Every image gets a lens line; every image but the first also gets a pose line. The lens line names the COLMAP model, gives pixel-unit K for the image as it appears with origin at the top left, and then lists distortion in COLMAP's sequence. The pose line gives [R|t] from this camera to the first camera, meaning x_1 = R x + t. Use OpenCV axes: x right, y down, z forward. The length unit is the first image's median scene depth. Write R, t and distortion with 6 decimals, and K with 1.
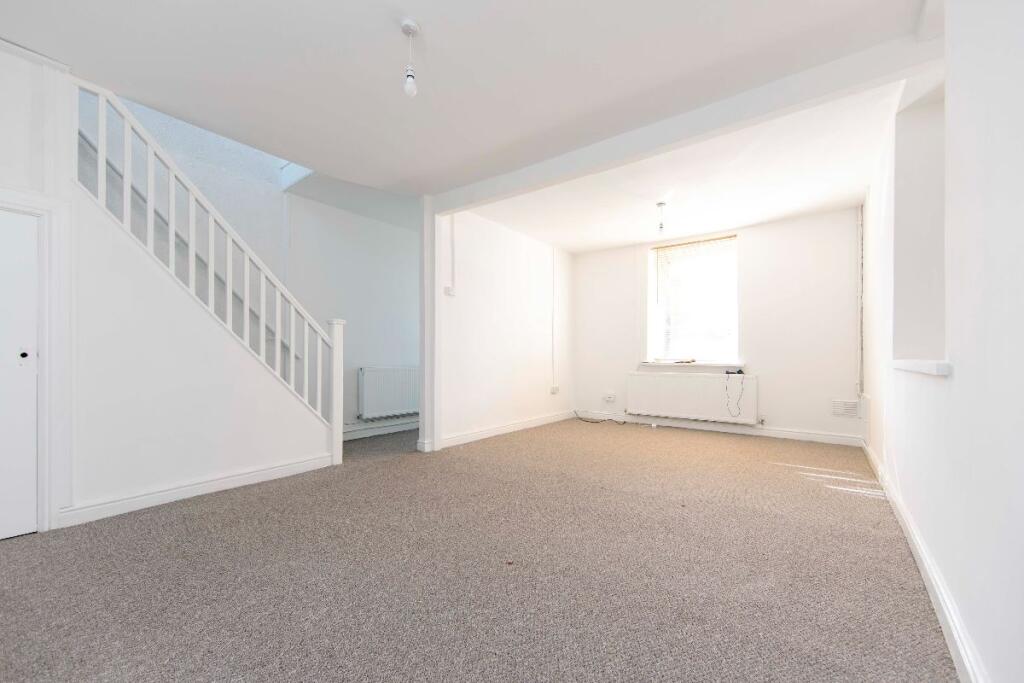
lens RADIAL K [[409.3, 0, 512.0], [0, 409.3, 341.5], [0, 0, 1]] dist [-0.000786, -0.000165]
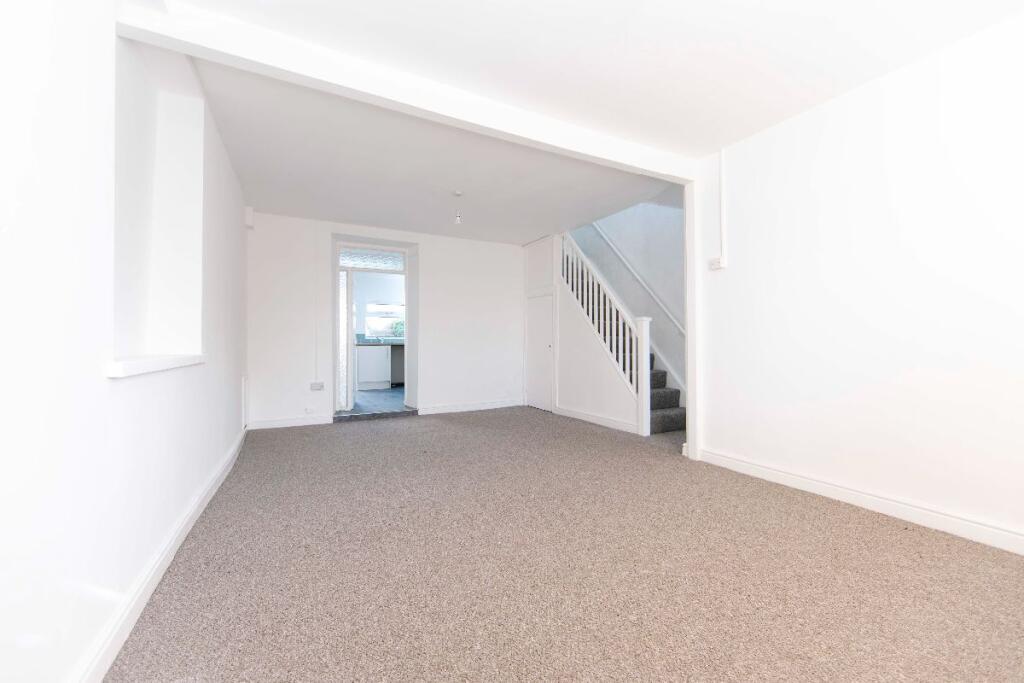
lens RADIAL K [[409.3, 0, 512.0], [0, 409.3, 341.5], [0, 0, 1]] dist [-0.000786, -0.000165]
pose [[-0.455389, -0.045442, -0.889132, 0.837906], [-0.014045, 0.998939, -0.043861, 0.075081], [0.890182, -0.007485, -0.455545, 1.184145]]
